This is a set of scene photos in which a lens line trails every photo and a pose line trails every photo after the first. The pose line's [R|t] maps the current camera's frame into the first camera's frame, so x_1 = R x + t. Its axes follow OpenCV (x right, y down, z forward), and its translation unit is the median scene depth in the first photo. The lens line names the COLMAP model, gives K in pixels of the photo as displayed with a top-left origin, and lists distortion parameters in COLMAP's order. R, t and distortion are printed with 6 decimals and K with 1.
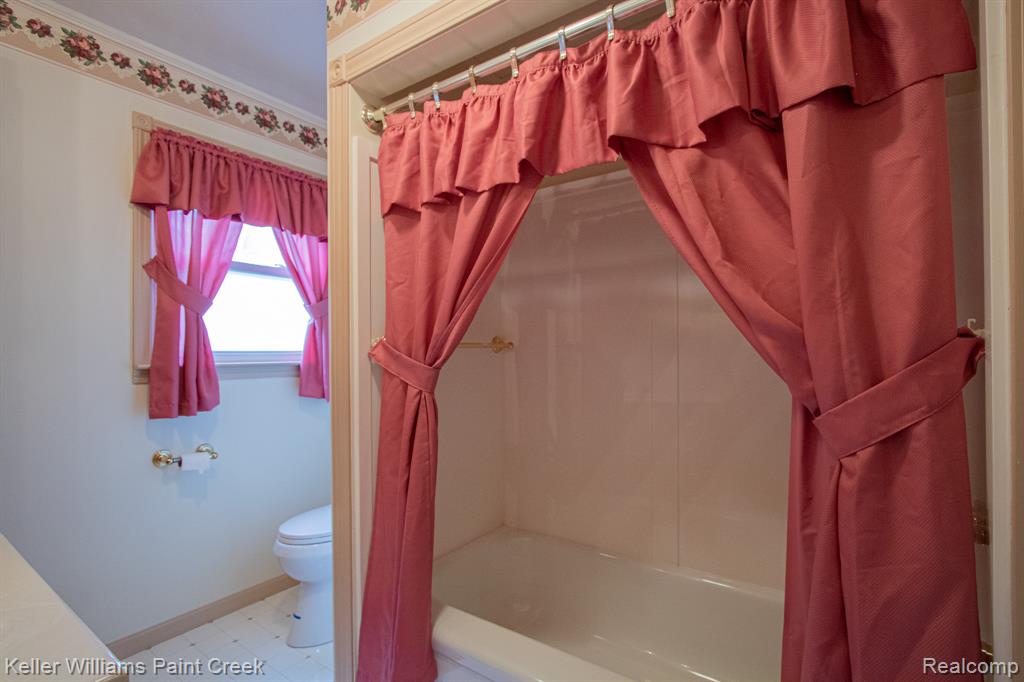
lens RADIAL K [[474.4, 0, 516.8], [0, 474.4, 348.2], [0, 0, 1]] dist [-0.014587, 0.000975]
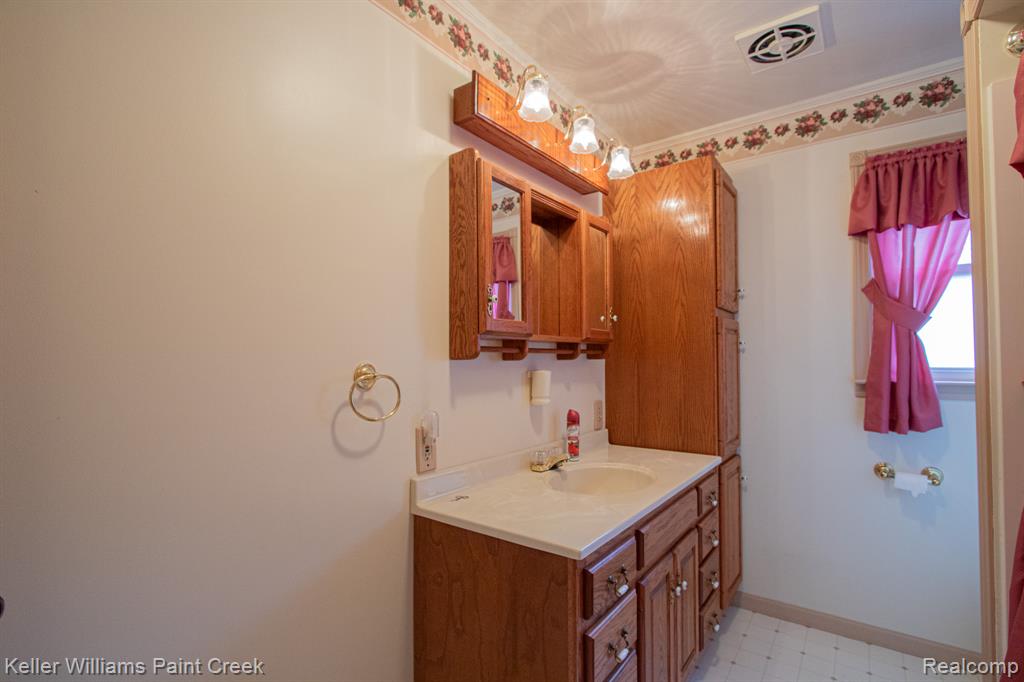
lens RADIAL K [[474.4, 0, 516.8], [0, 474.4, 348.2], [0, 0, 1]] dist [-0.014587, 0.000975]
pose [[-0.034588, -0.016734, -0.999262, 0.322016], [0.010196, 0.999802, -0.017096, -0.027267], [0.999350, -0.010779, -0.034410, 0.229552]]
